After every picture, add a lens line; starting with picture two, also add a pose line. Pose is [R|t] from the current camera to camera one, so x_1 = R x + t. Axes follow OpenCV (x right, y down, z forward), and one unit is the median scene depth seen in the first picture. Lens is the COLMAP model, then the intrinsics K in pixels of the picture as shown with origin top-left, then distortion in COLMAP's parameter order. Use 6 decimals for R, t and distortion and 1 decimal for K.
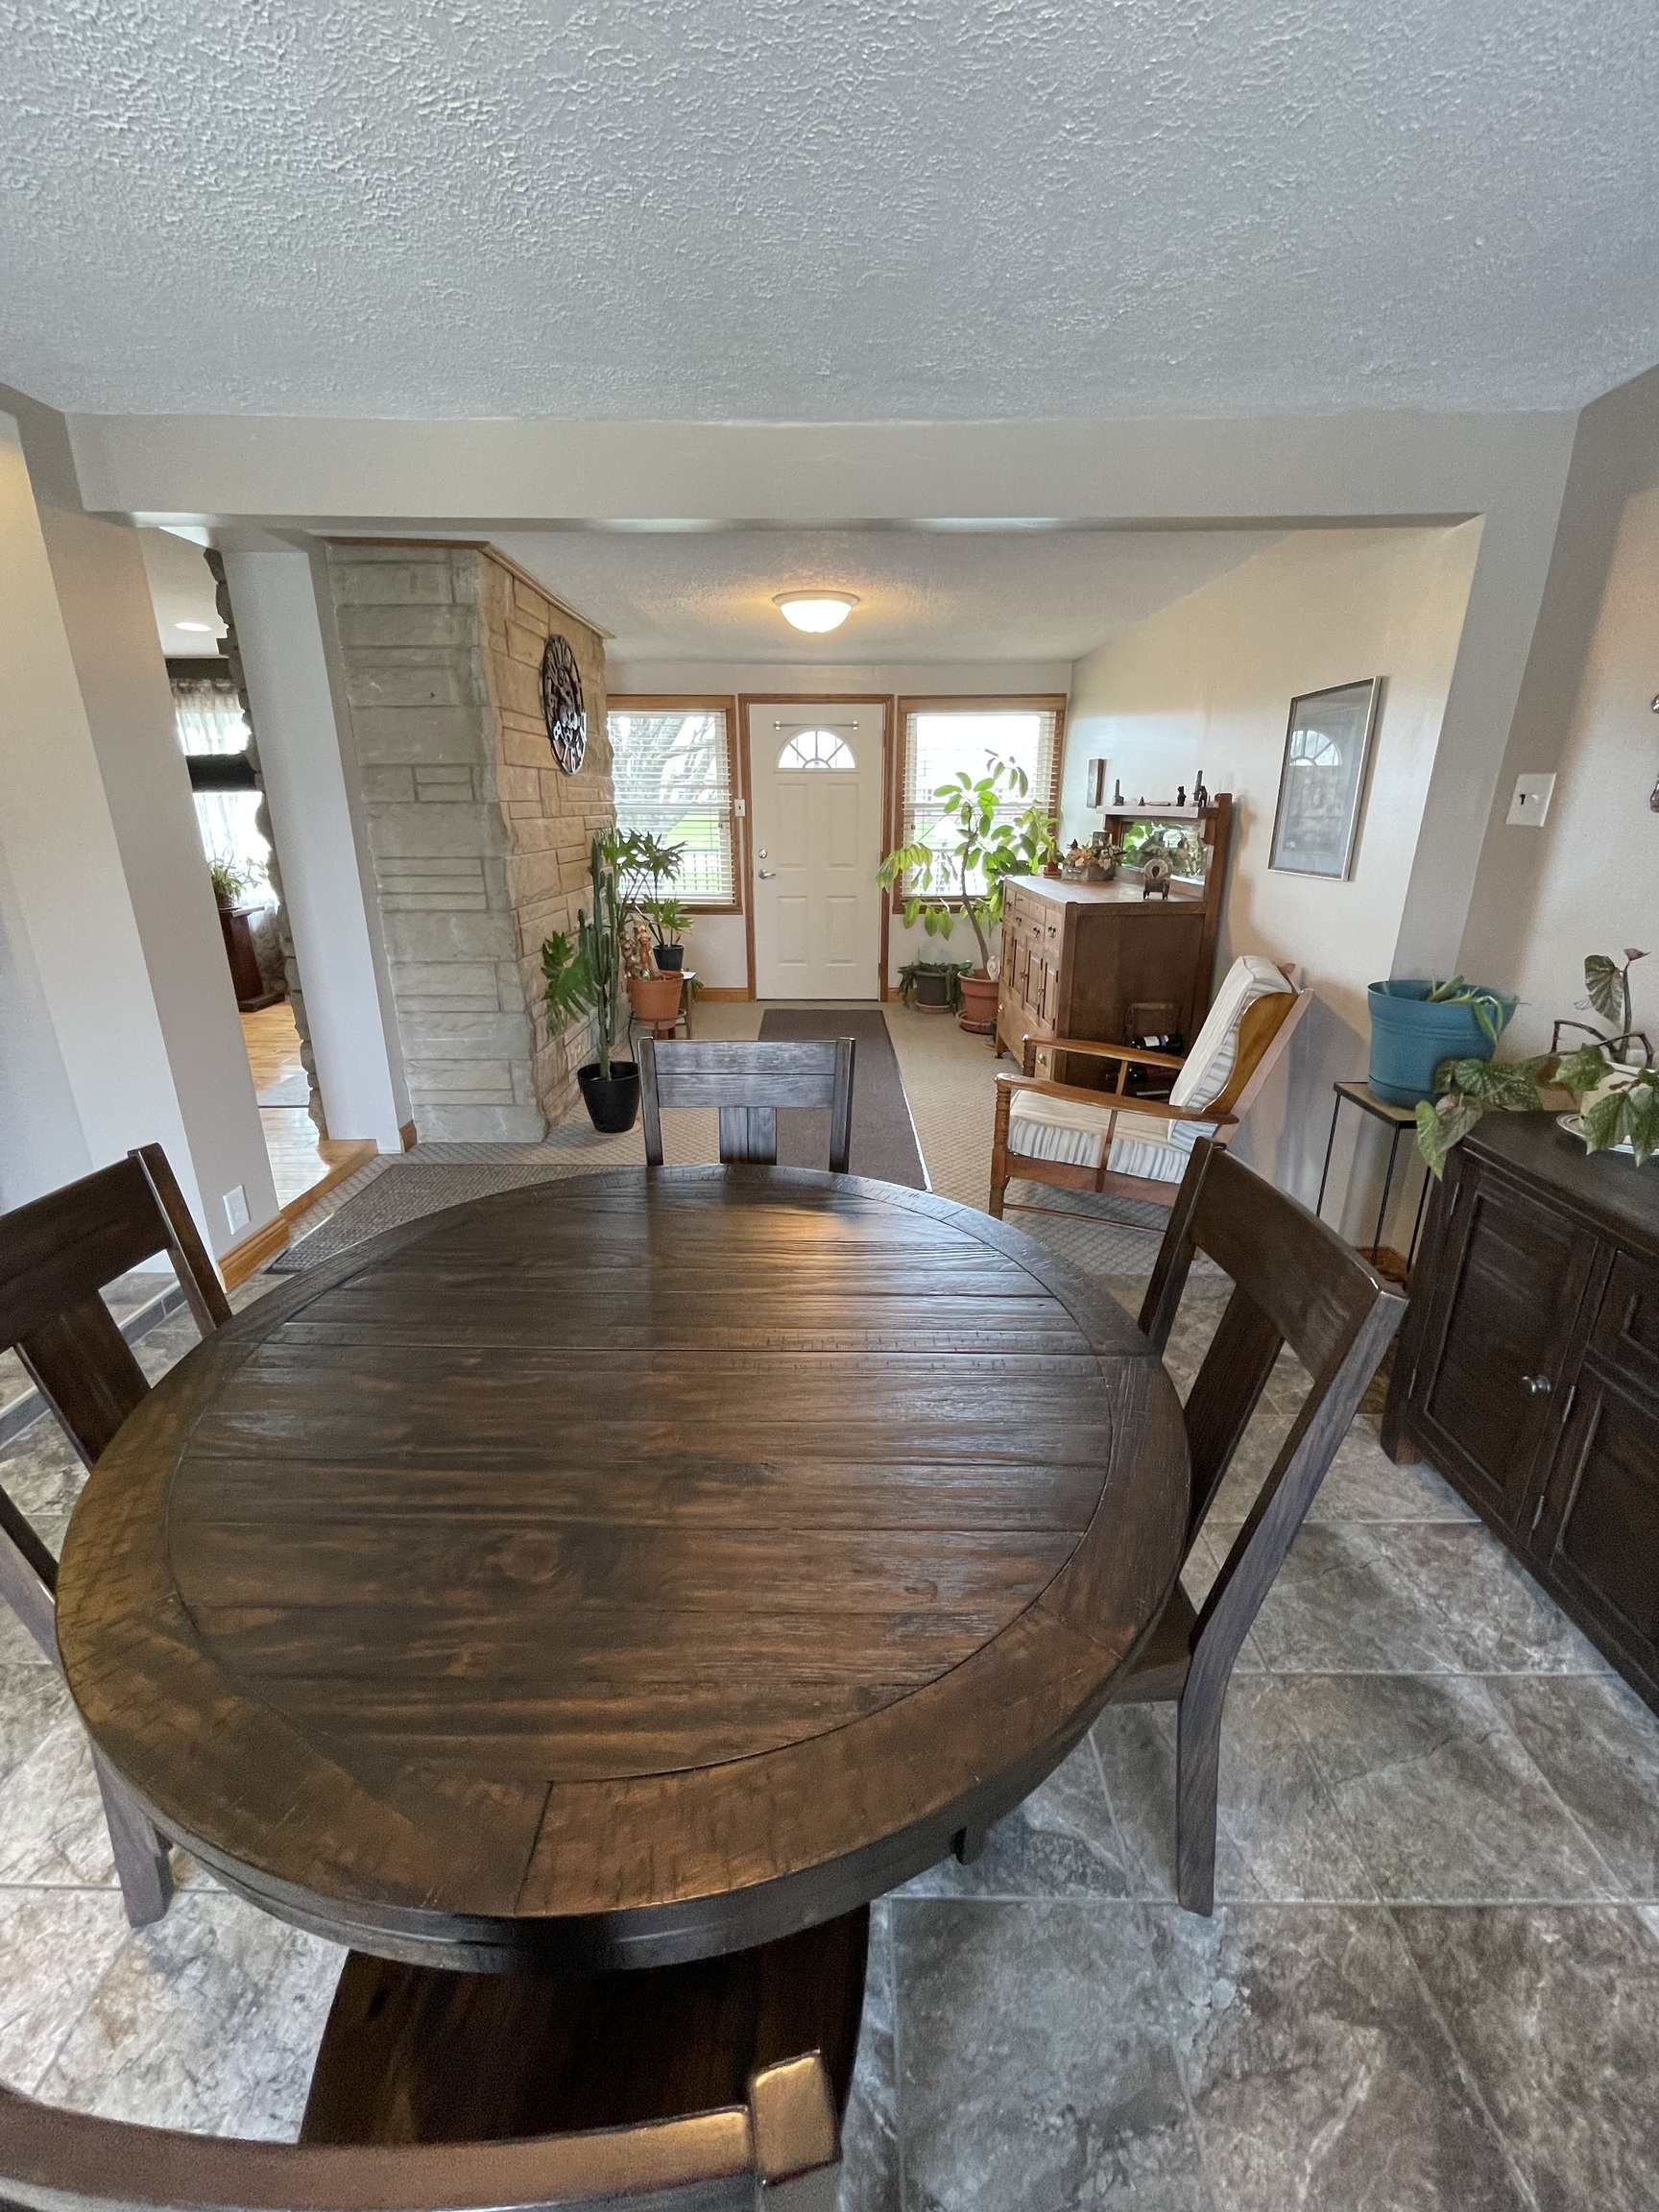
lens RADIAL K [[897.6, 0, 842.2], [0, 897.6, 1103.5], [0, 0, 1]] dist [-0.003798, 0.001283]
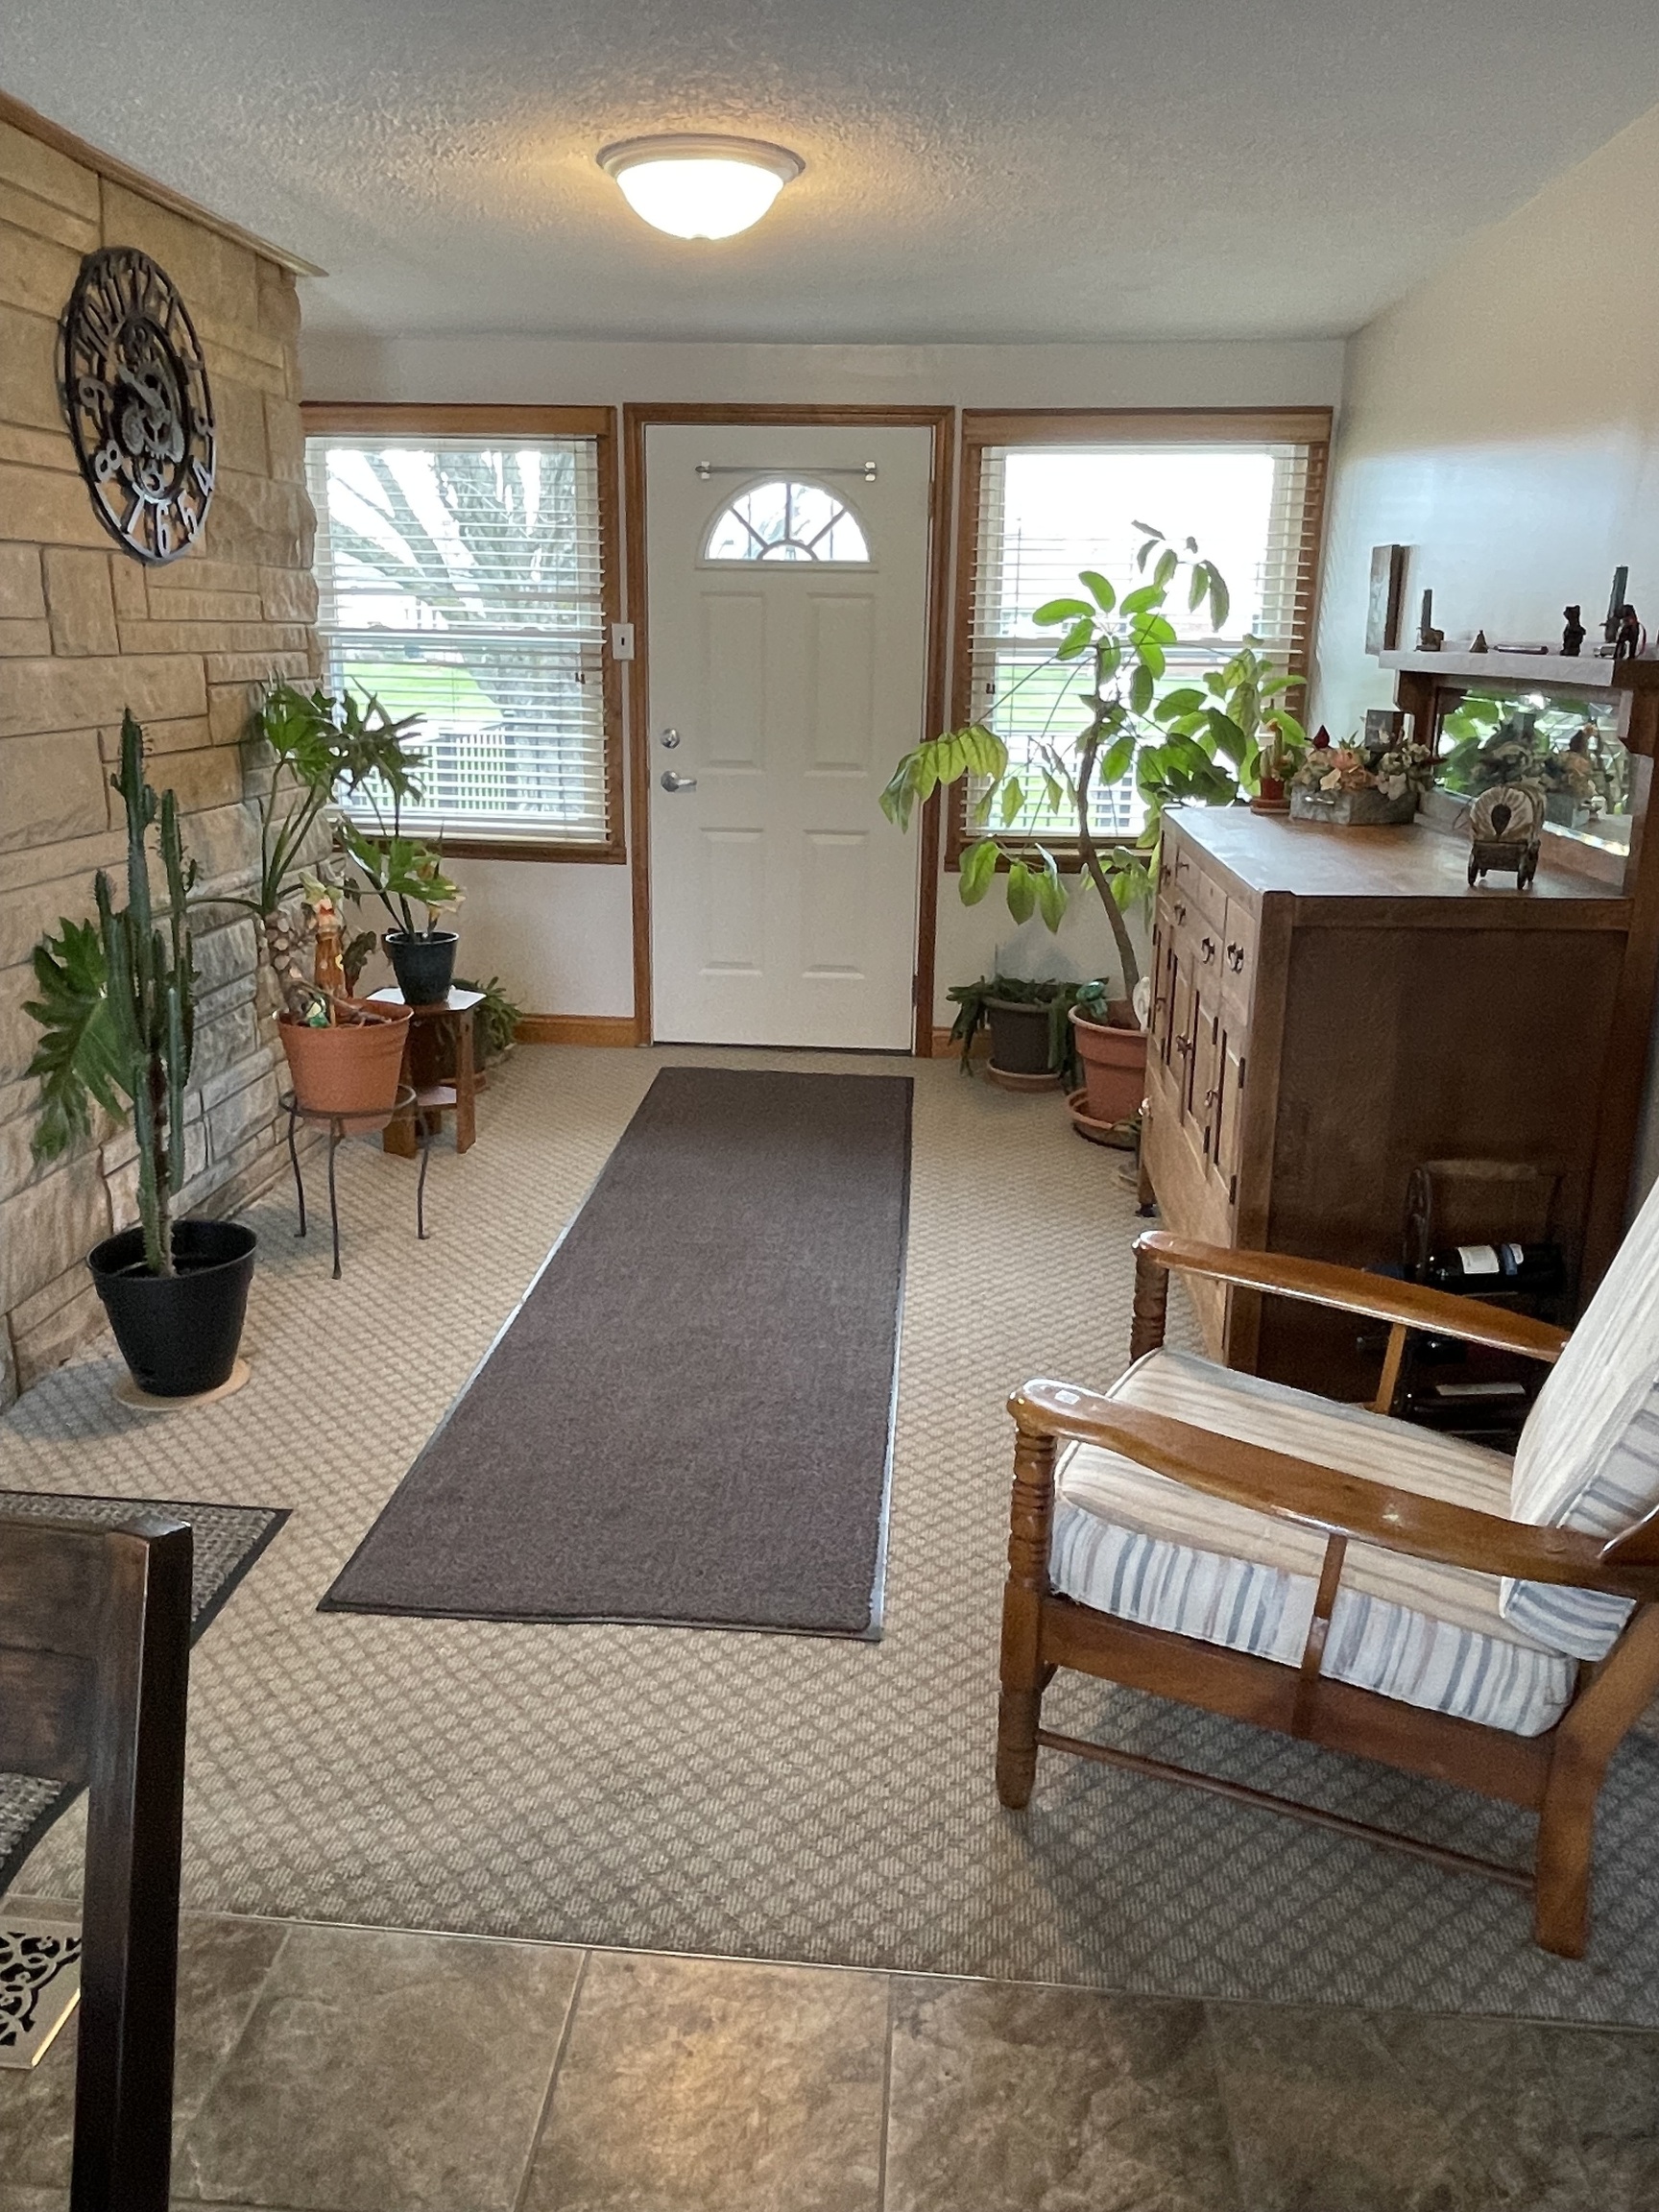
lens RADIAL K [[1665.7, 0, 819.1], [0, 1665.7, 1104.6], [0, 0, 1]] dist [-0.003691, -0.010660]
pose [[0.996523, 0.036898, -0.074697, 0.073749], [-0.040455, 0.998090, -0.046678, -0.058259], [0.072832, 0.049538, 0.996113, 0.172584]]
